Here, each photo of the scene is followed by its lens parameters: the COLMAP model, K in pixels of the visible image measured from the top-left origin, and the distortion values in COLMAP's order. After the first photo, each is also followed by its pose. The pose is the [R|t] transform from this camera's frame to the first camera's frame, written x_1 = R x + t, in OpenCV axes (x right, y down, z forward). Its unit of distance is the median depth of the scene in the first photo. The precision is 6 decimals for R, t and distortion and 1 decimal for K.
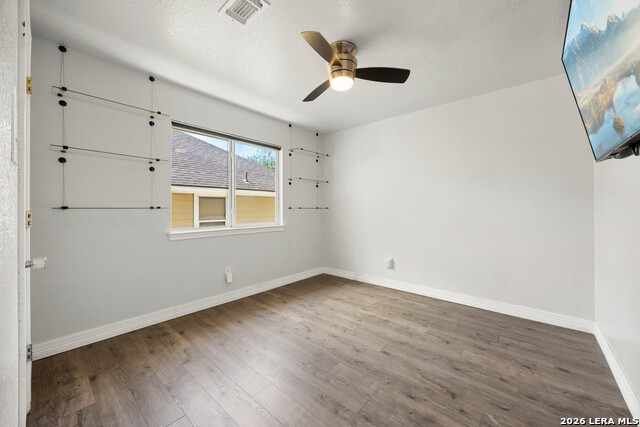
lens RADIAL K [[247.1, 0, 319.0], [0, 247.1, 211.2], [0, 0, 1]] dist [-0.000273, 0.000189]
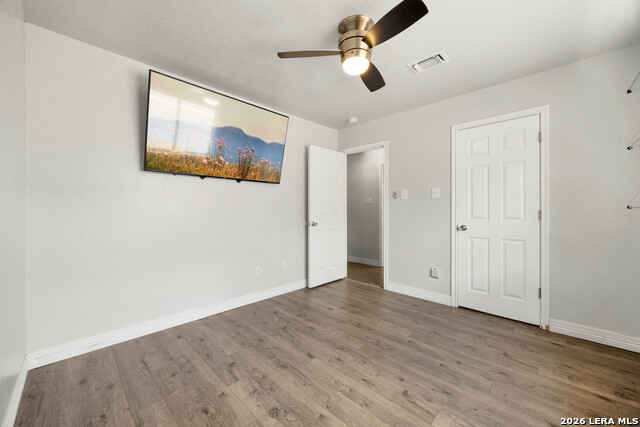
lens RADIAL K [[247.1, 0, 319.0], [0, 247.1, 211.2], [0, 0, 1]] dist [-0.000273, 0.000189]
pose [[-0.998350, 0.002210, 0.057382, 0.179429], [0.002832, 0.999938, 0.010762, -0.010480], [-0.057355, 0.010907, -0.998294, 1.972400]]
